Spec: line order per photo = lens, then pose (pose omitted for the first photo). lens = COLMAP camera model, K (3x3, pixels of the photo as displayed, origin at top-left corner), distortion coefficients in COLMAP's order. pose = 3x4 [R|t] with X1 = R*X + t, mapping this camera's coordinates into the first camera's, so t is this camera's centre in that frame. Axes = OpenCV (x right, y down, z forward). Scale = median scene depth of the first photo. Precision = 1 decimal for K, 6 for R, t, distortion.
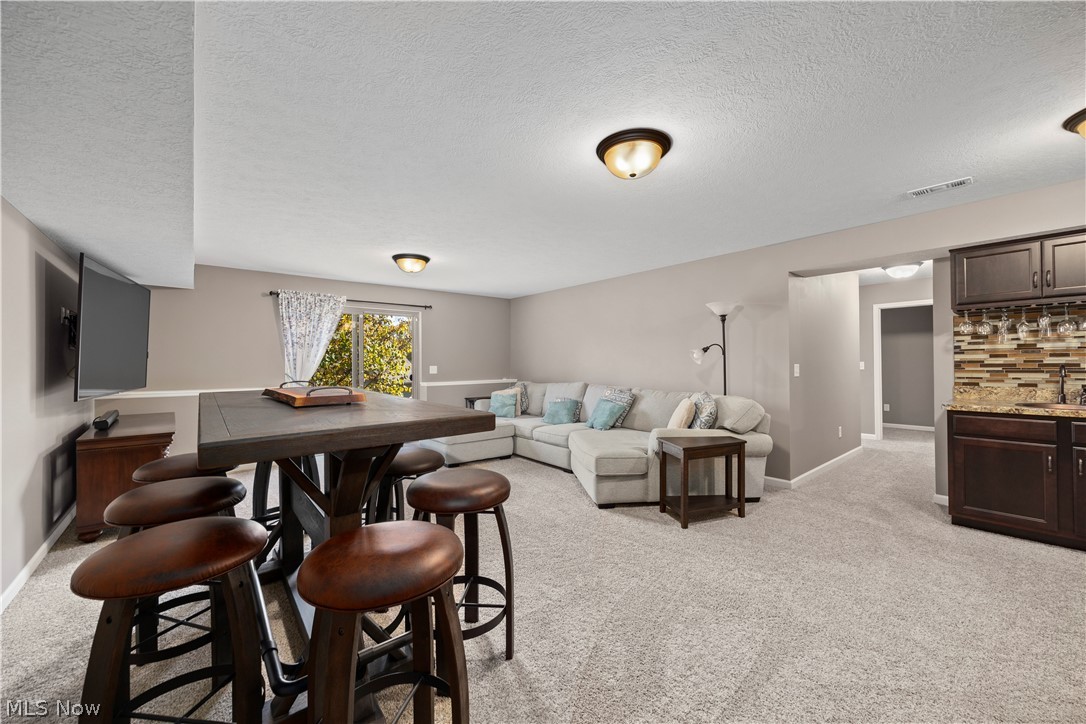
lens RADIAL K [[416.5, 0, 541.6], [0, 416.5, 358.9], [0, 0, 1]] dist [-0.004513, 0.000428]
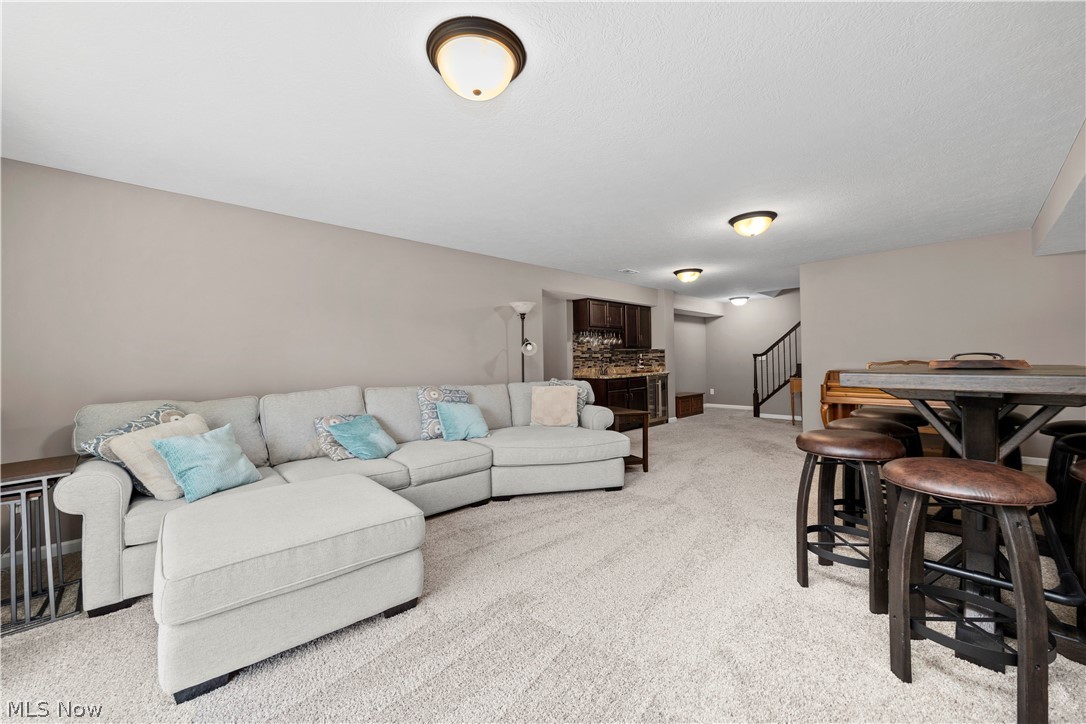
lens RADIAL K [[416.5, 0, 546.8], [0, 416.5, 359.9], [0, 0, 1]] dist [-0.004513, 0.000428]
pose [[-0.071283, 0.014331, 0.997353, -0.712783], [0.010369, 0.999853, -0.013626, 0.039175], [-0.997402, 0.009371, -0.071421, 1.017194]]
